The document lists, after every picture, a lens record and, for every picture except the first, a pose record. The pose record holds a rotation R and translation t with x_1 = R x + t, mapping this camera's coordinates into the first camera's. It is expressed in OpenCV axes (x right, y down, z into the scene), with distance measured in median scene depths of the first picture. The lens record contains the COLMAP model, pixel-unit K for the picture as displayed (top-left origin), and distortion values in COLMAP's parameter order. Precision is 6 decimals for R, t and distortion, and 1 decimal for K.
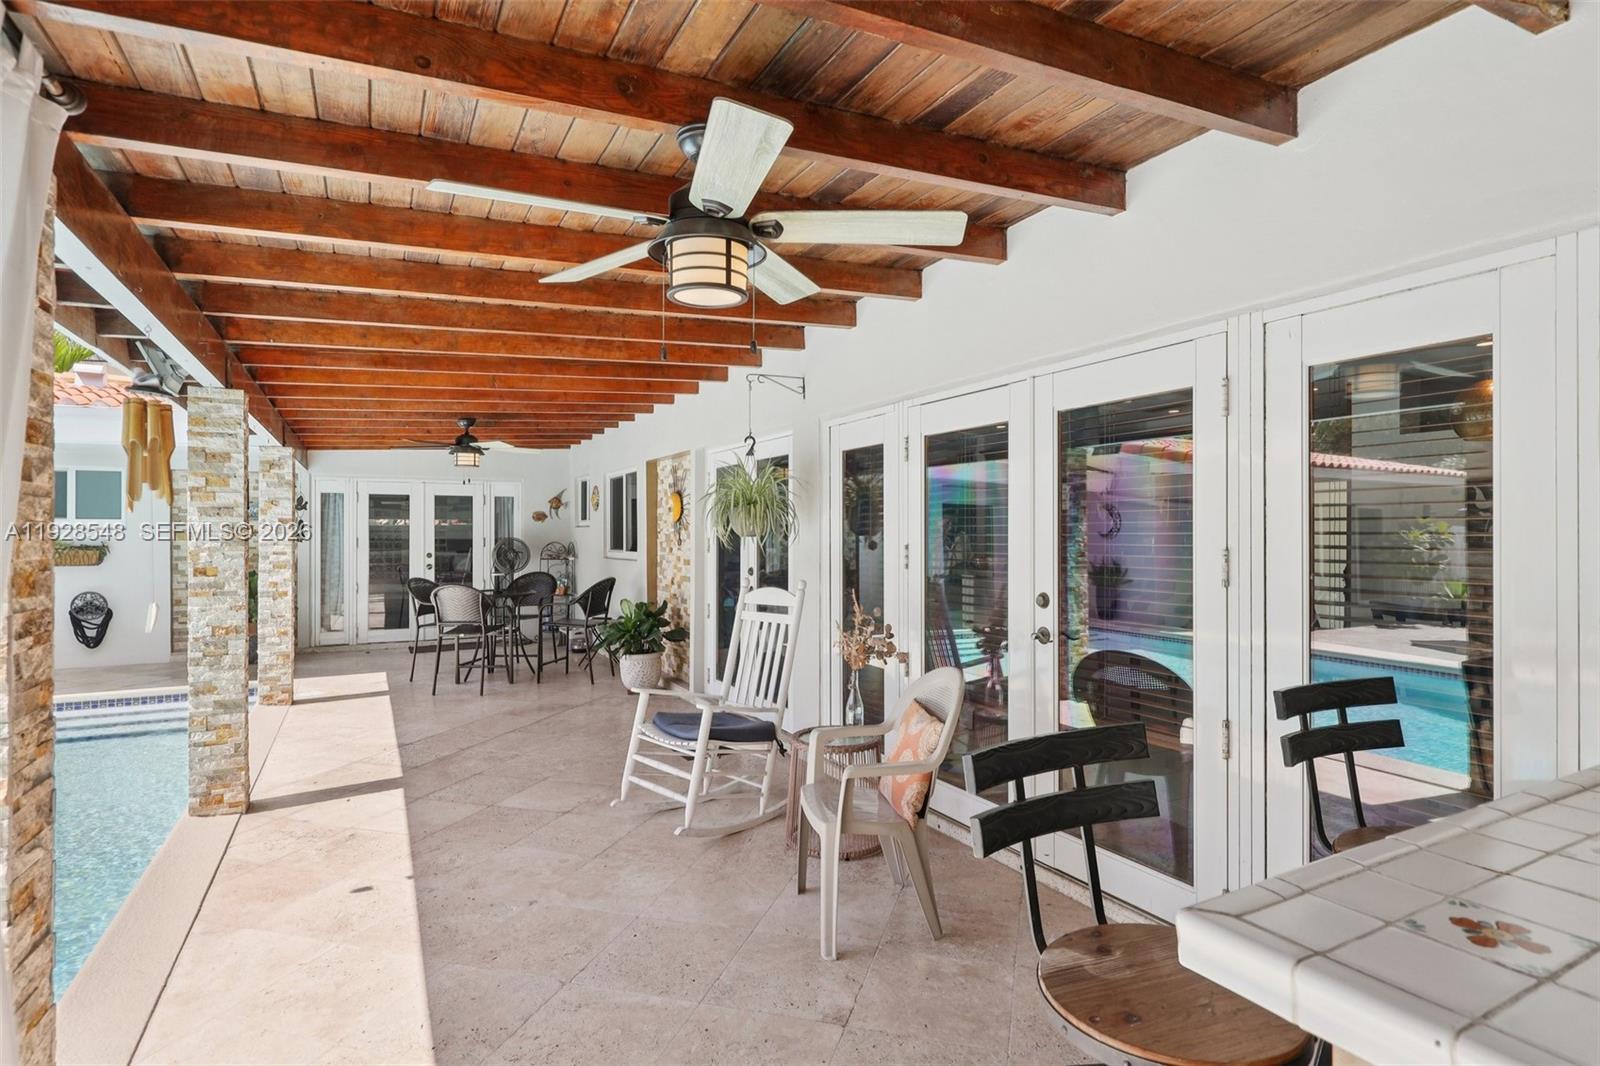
lens RADIAL K [[829.2, 0, 800.6], [0, 829.2, 533.7], [0, 0, 1]] dist [0.000143, -0.002300]
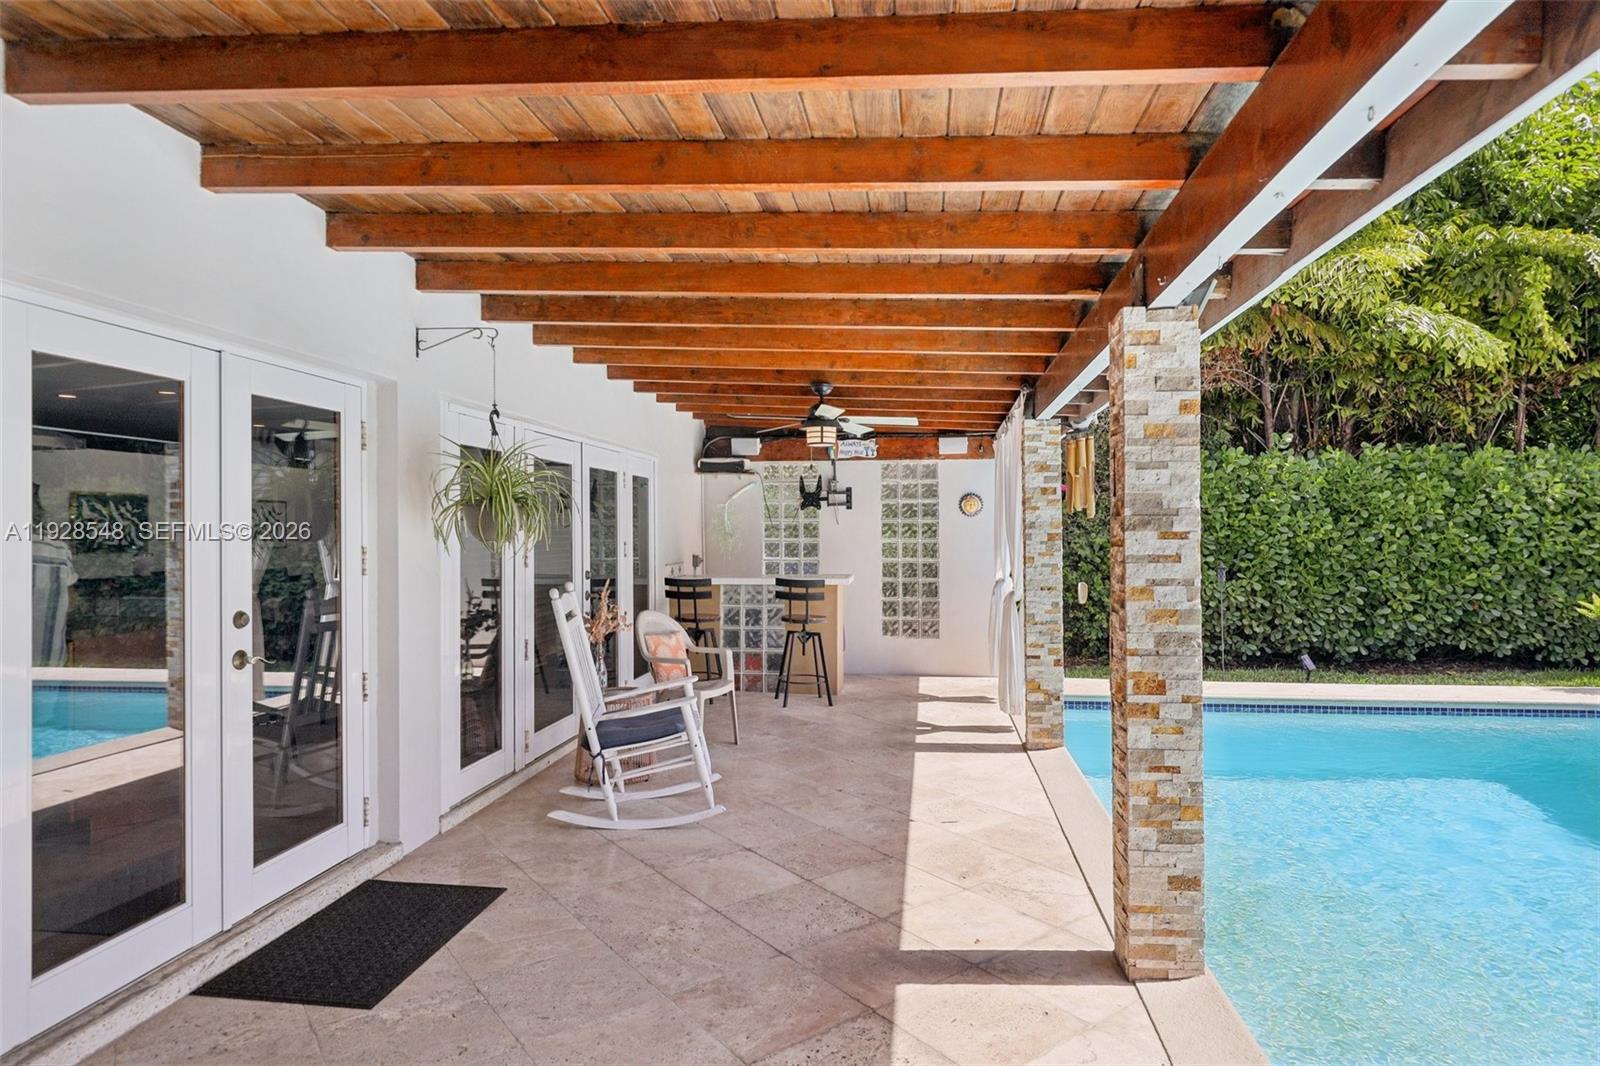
lens RADIAL K [[921.8, 0, 798.9], [0, 921.8, 531.5], [0, 0, 1]] dist [-0.000449, -0.000092]
pose [[-0.816409, 0.007964, 0.577419, -0.992439], [0.008665, 0.999961, -0.001540, -0.005506], [-0.577409, 0.003745, -0.816447, 1.948623]]
